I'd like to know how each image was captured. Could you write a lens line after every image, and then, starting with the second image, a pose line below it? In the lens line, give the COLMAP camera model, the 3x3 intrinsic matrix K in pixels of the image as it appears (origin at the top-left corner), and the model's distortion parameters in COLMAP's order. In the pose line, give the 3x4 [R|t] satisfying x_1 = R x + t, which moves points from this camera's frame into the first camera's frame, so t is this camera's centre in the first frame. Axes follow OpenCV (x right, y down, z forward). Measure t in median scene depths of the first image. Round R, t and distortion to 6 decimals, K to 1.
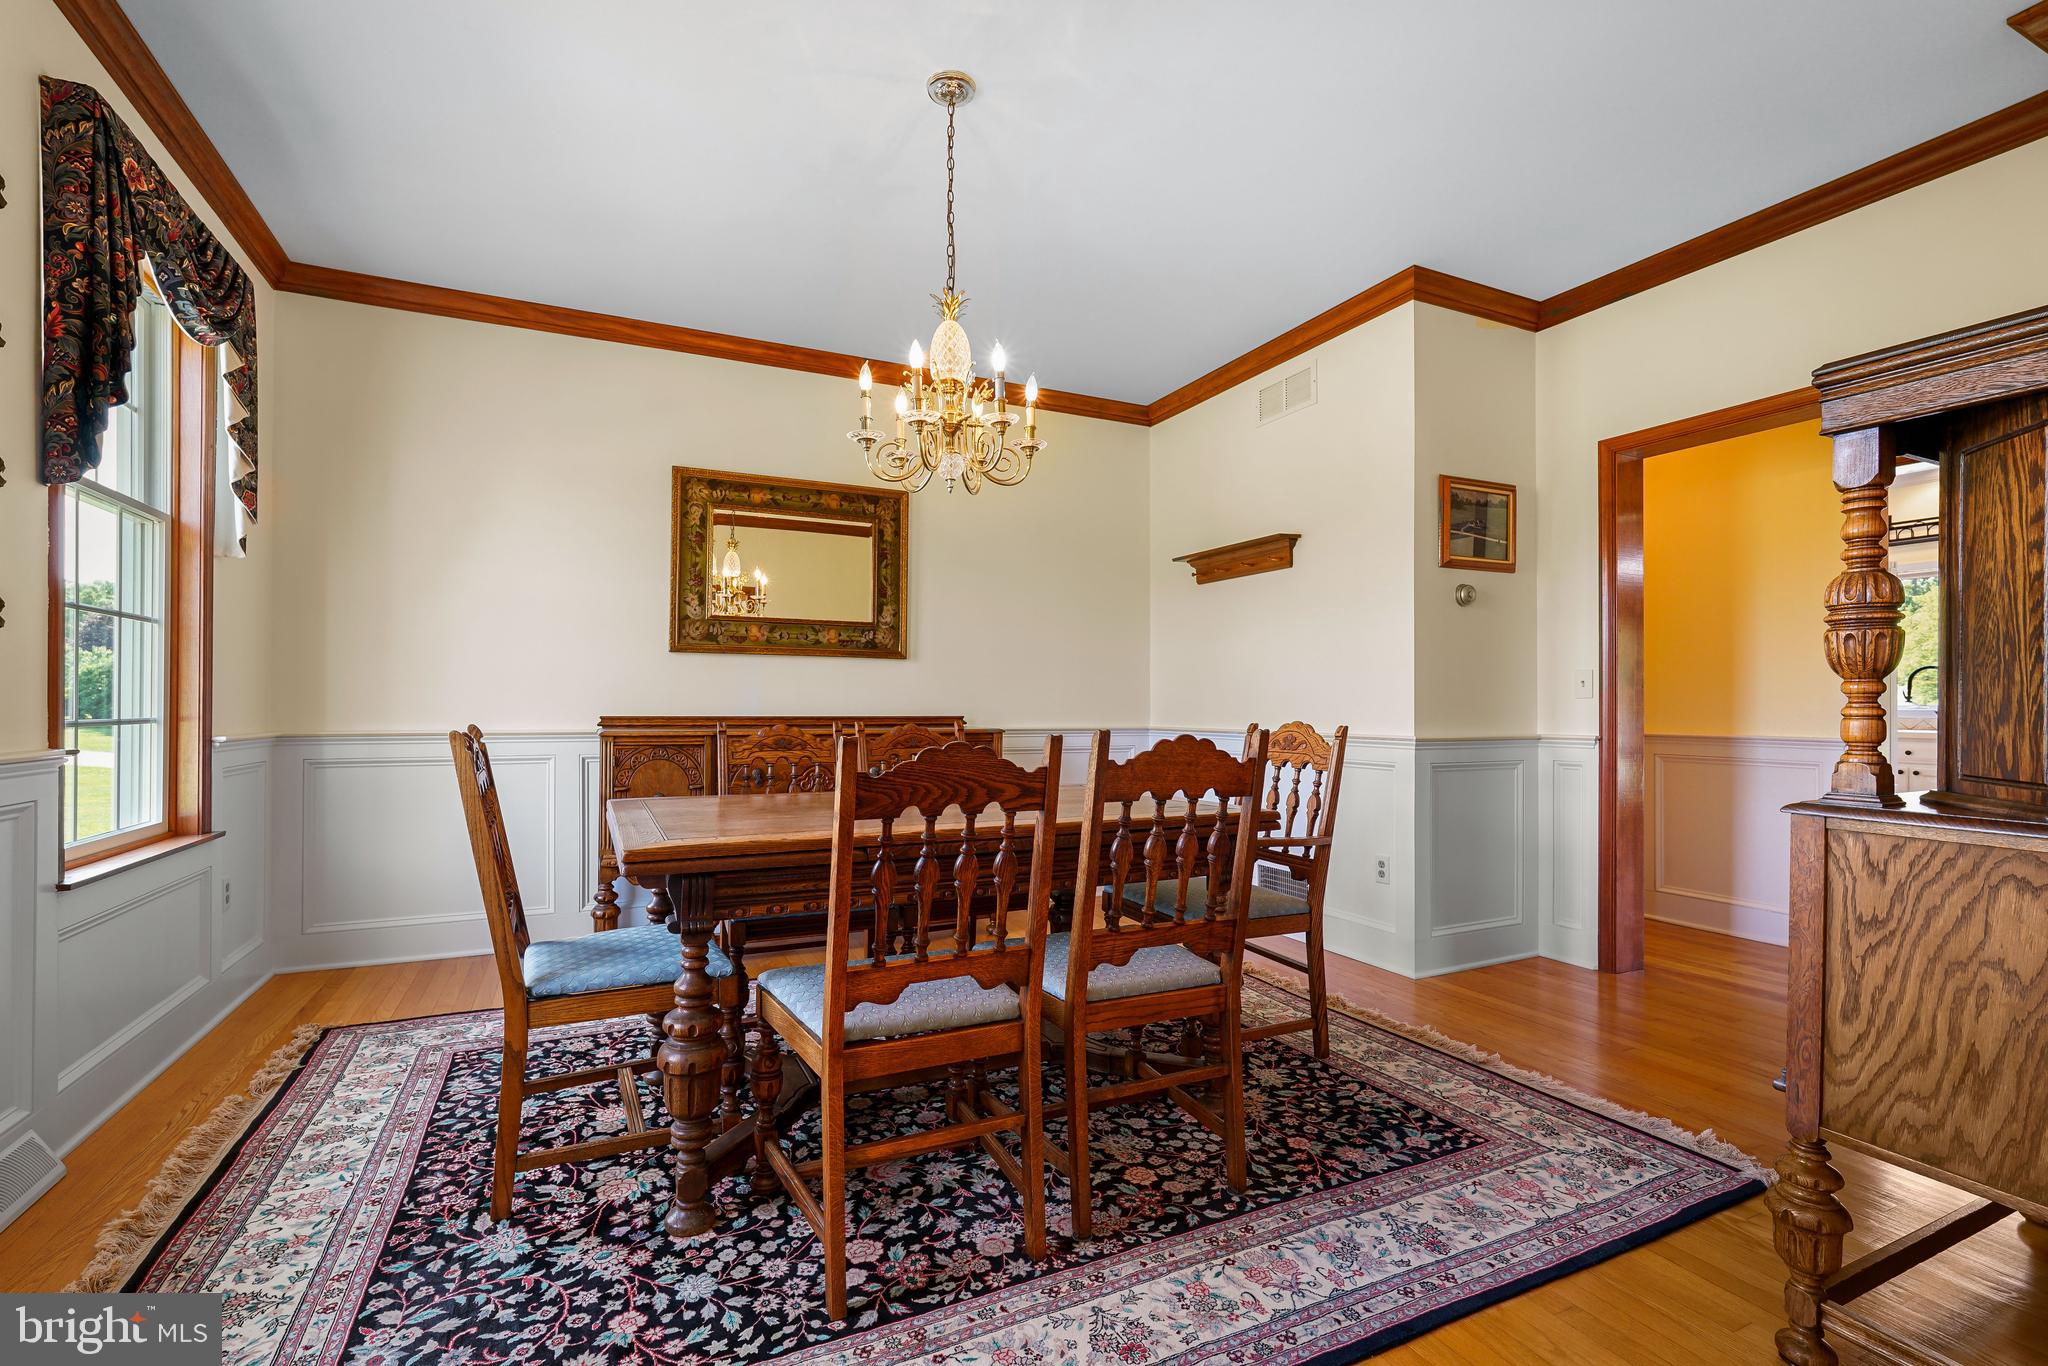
lens RADIAL K [[923.4, 0, 1014.1], [0, 923.4, 696.9], [0, 0, 1]] dist [-0.008207, 0.004137]
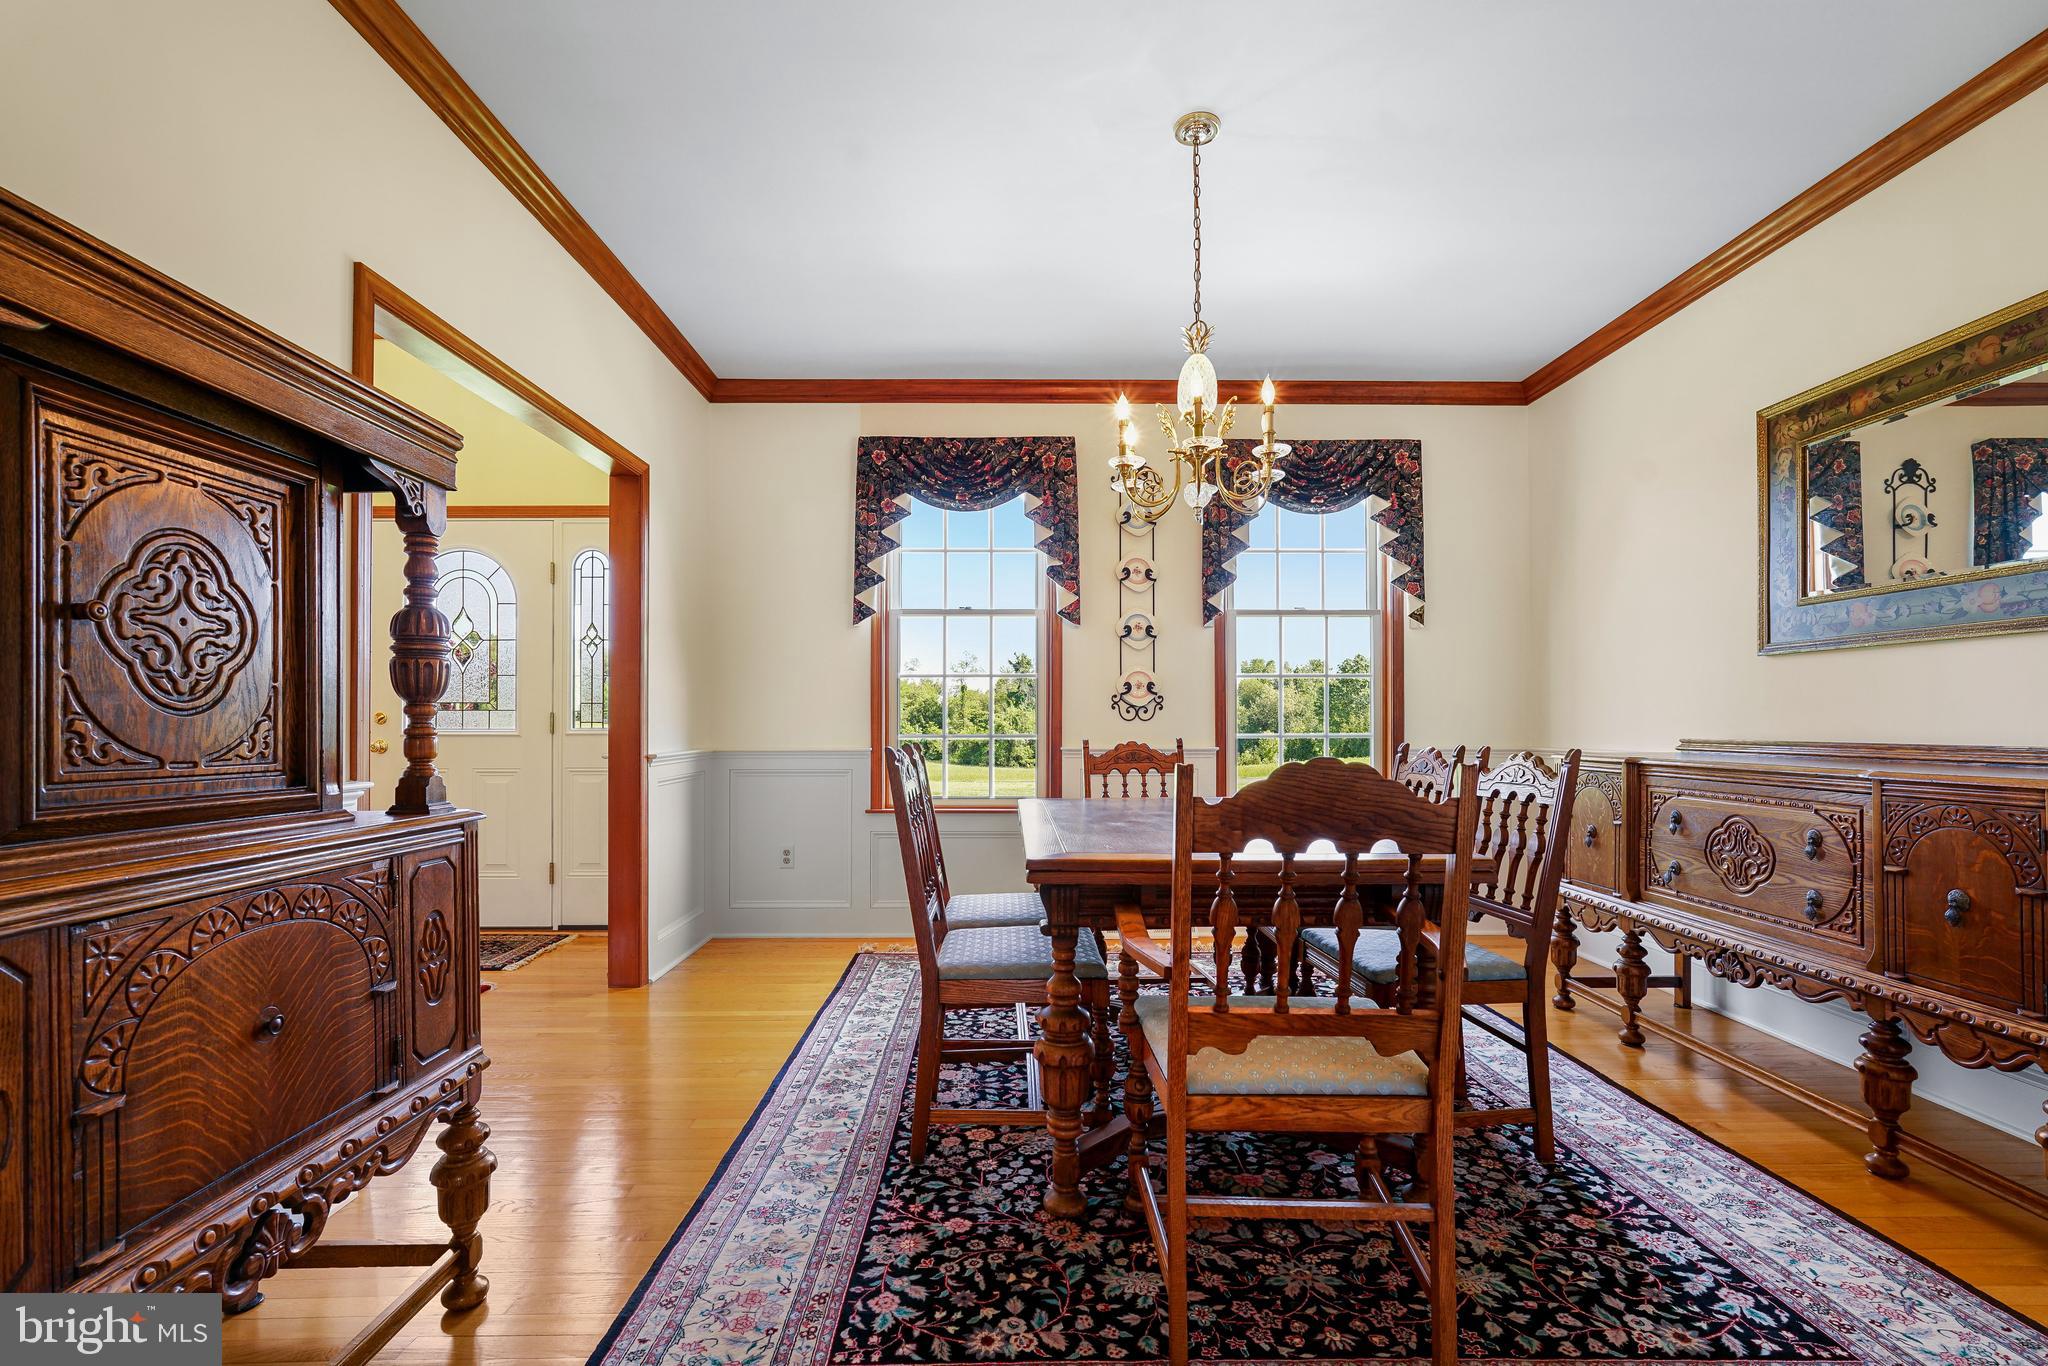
lens RADIAL K [[923.4, 0, 1025.8], [0, 923.4, 725.8], [0, 0, 1]] dist [-0.008207, 0.004137]
pose [[-0.424804, -0.002239, -0.905283, 1.128649], [0.014999, 0.999842, -0.009511, 0.013397], [0.905161, -0.017619, -0.424703, 1.500980]]
